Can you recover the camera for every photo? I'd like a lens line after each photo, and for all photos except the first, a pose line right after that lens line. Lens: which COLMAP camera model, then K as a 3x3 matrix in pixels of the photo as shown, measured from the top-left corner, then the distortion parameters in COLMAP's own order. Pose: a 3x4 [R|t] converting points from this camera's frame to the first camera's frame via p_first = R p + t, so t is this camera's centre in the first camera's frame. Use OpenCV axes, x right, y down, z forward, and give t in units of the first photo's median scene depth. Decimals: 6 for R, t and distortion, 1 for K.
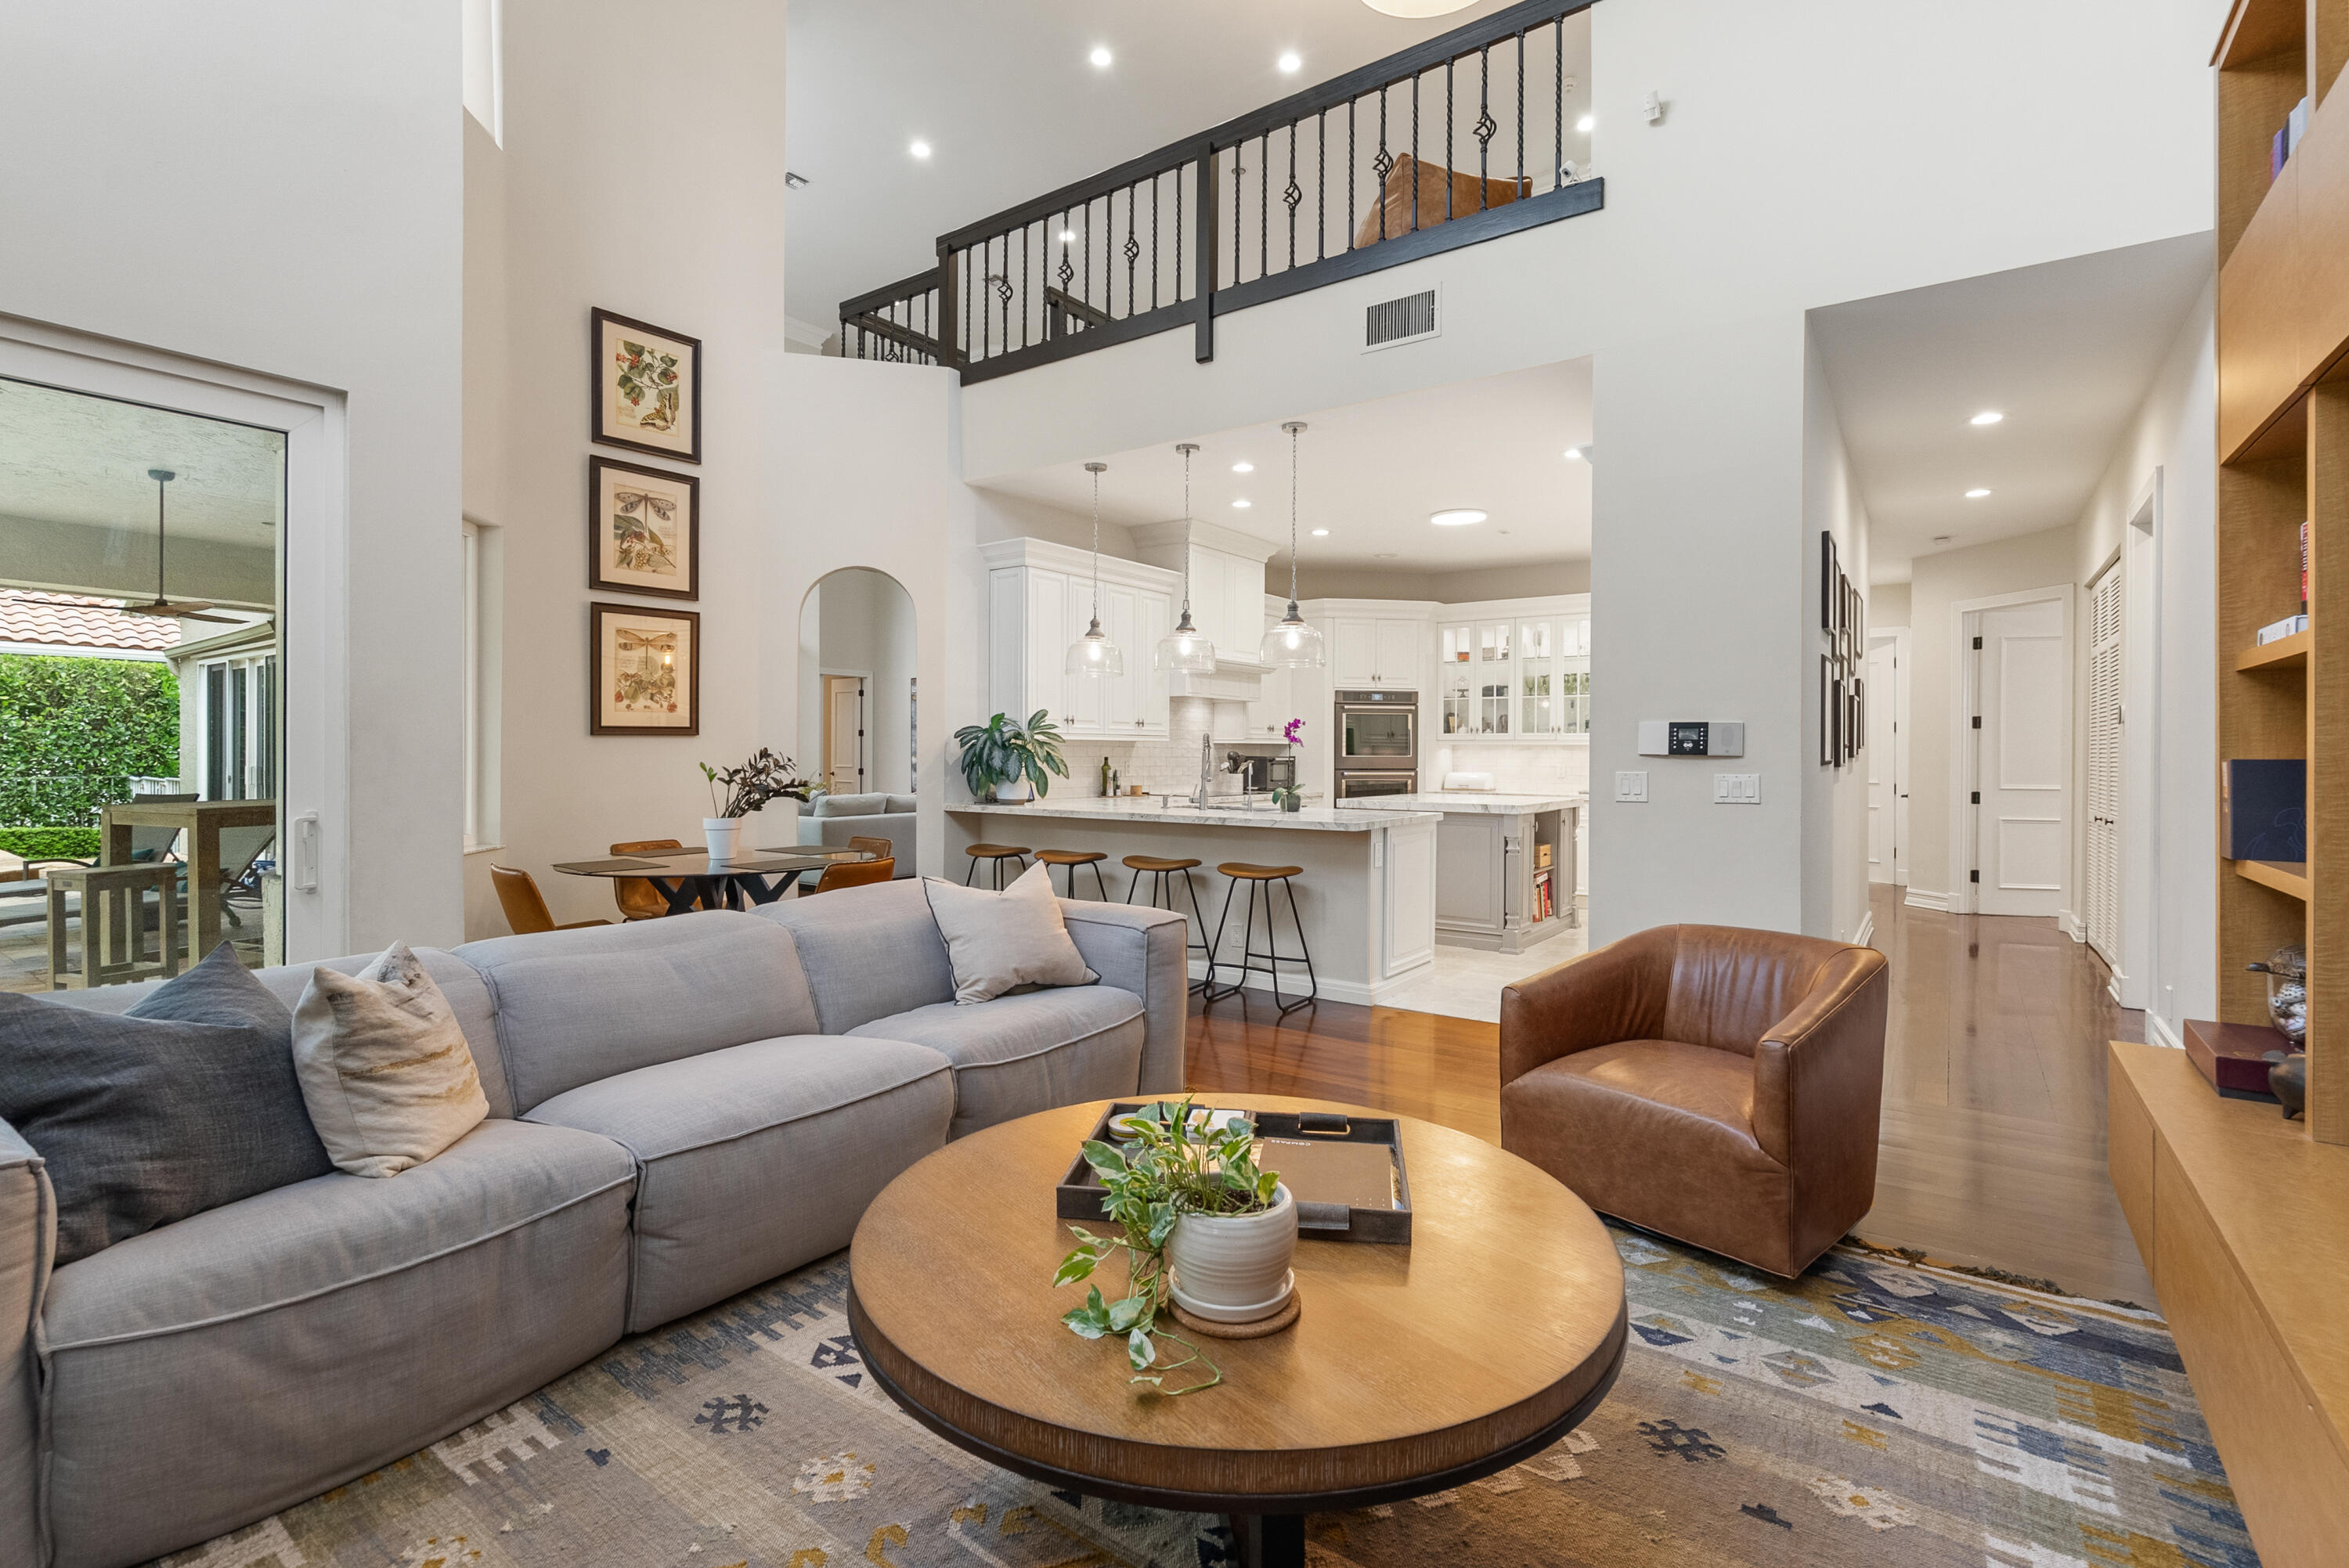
lens RADIAL K [[1074.1, 0, 1186.7], [0, 1074.1, 752.5], [0, 0, 1]] dist [-0.001120, 0.000148]
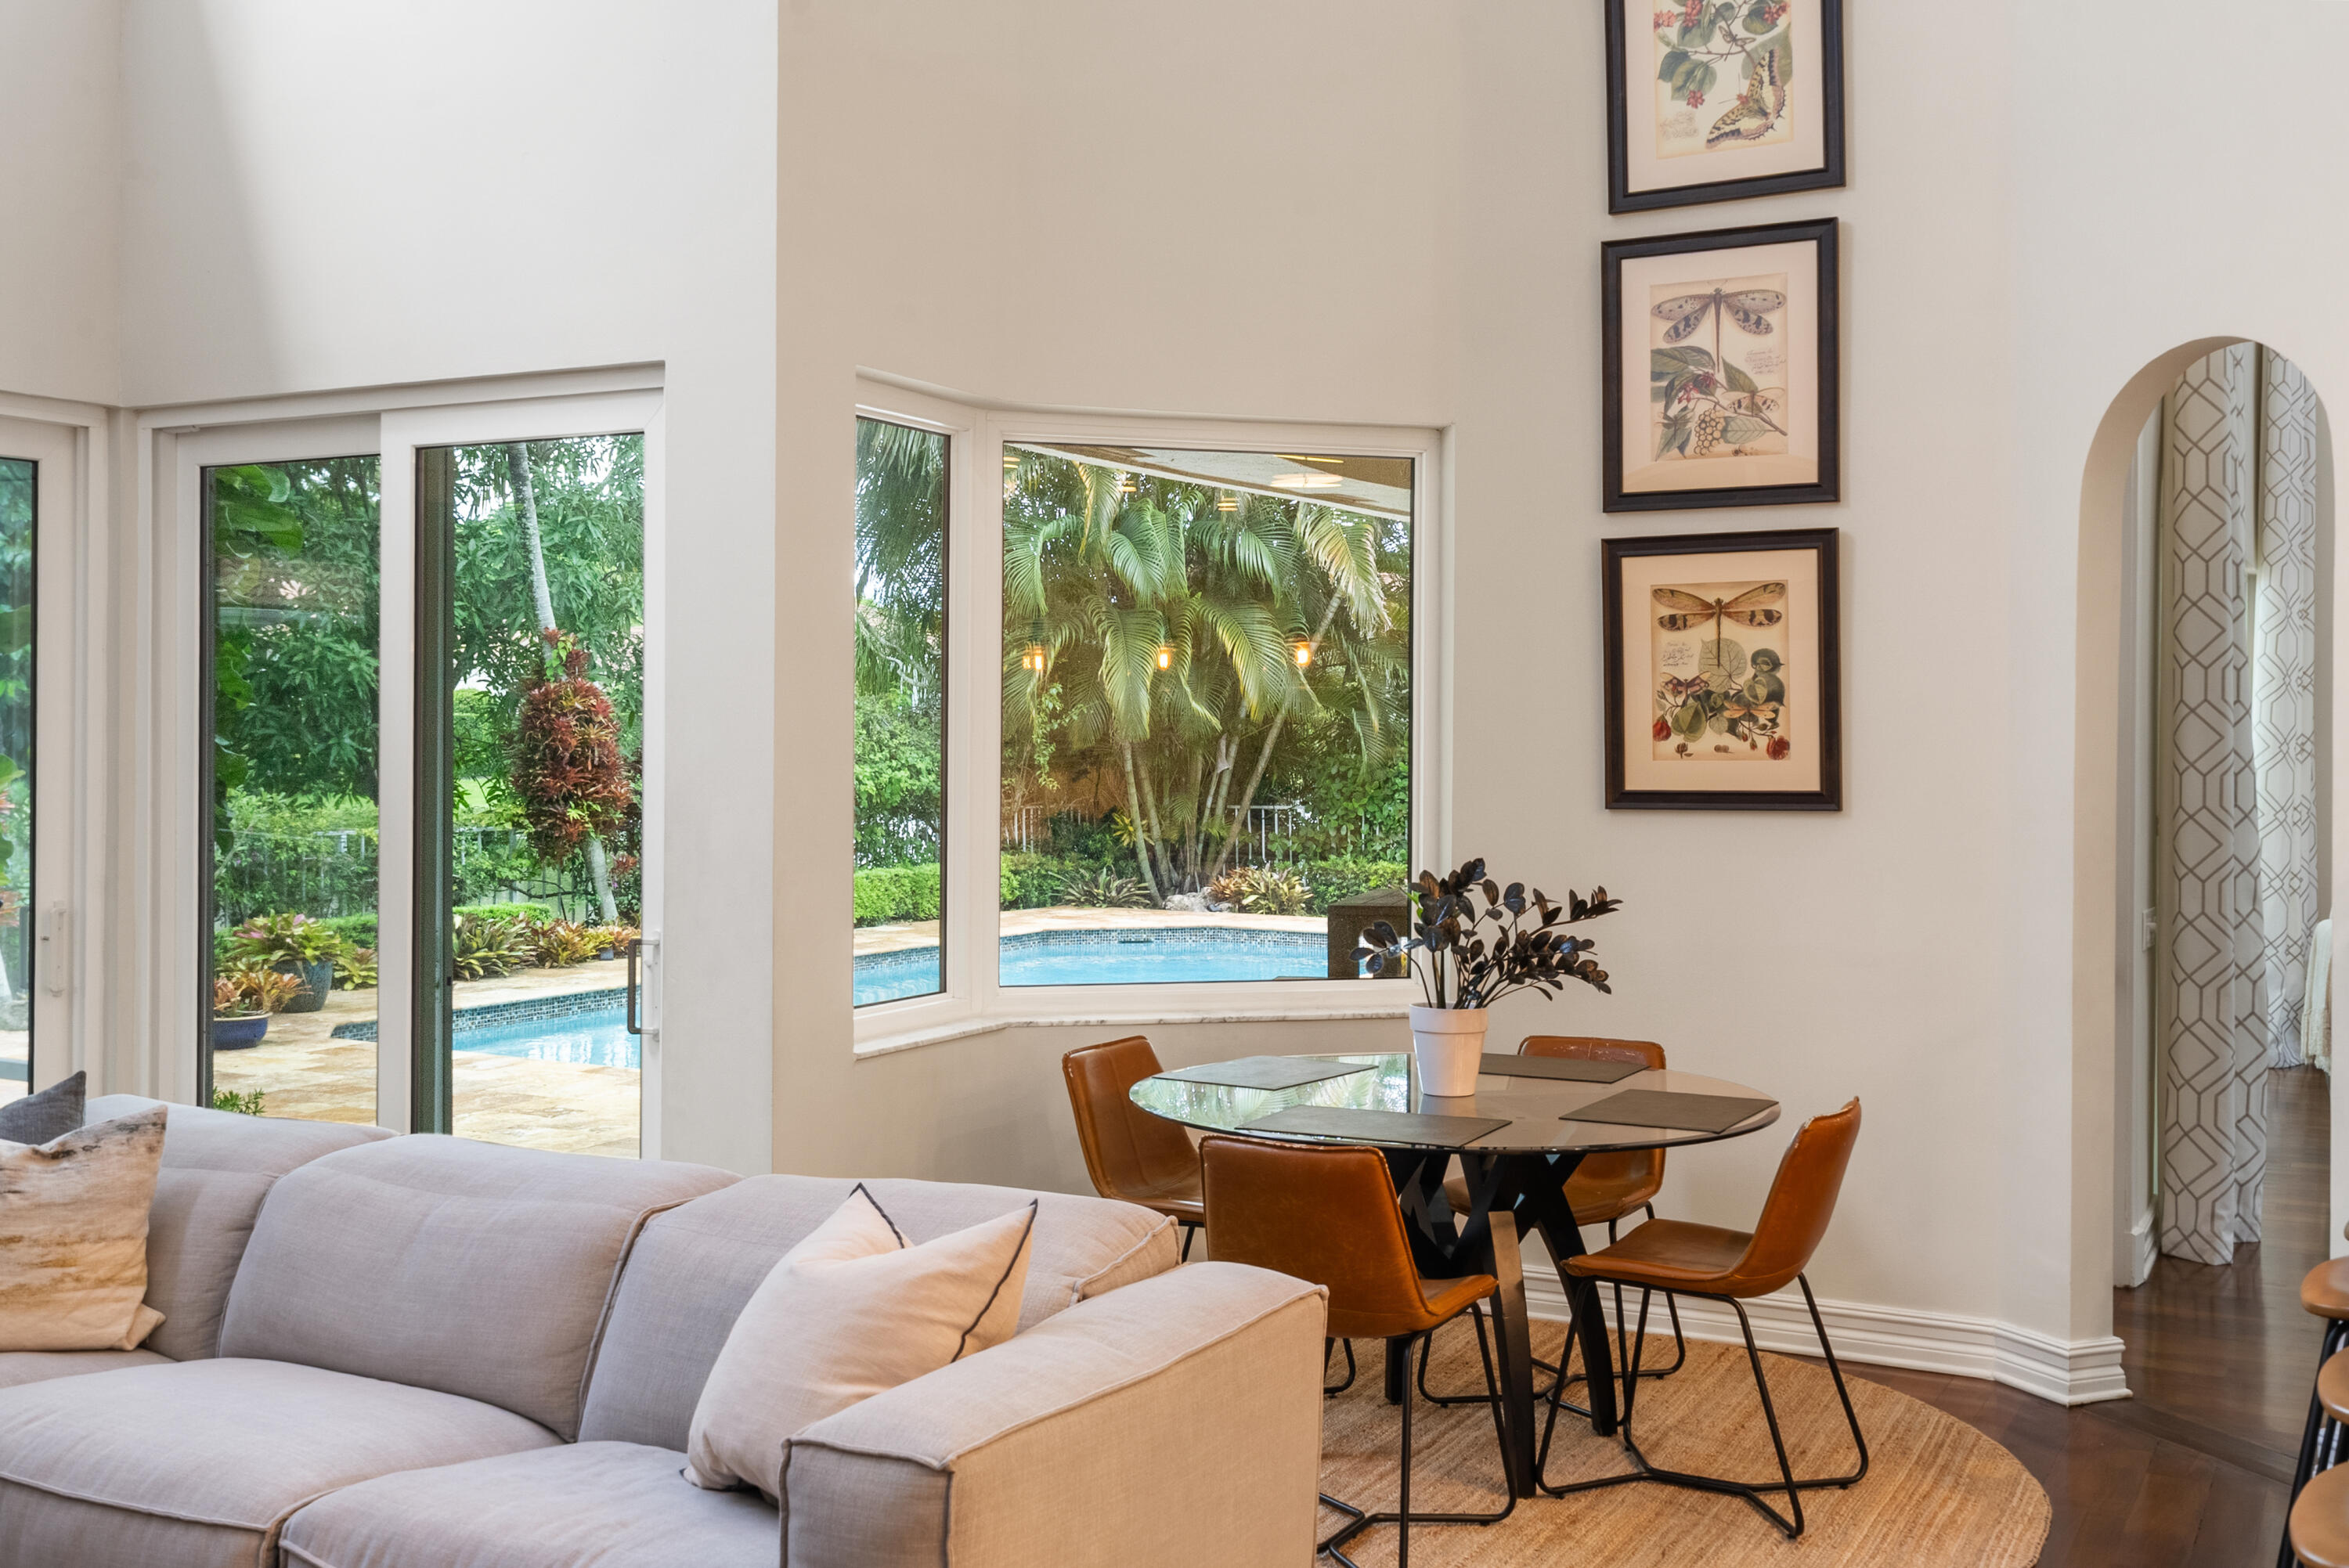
lens RADIAL K [[2342.5, 0, 1168.2], [0, 2342.5, 749.2], [0, 0, 1]] dist [0.006137, -0.027513]
pose [[0.122472, 0.004810, -0.992460, 0.403514], [-0.008344, 0.999958, 0.003817, -0.037927], [0.992437, 0.007813, 0.122507, 0.550565]]
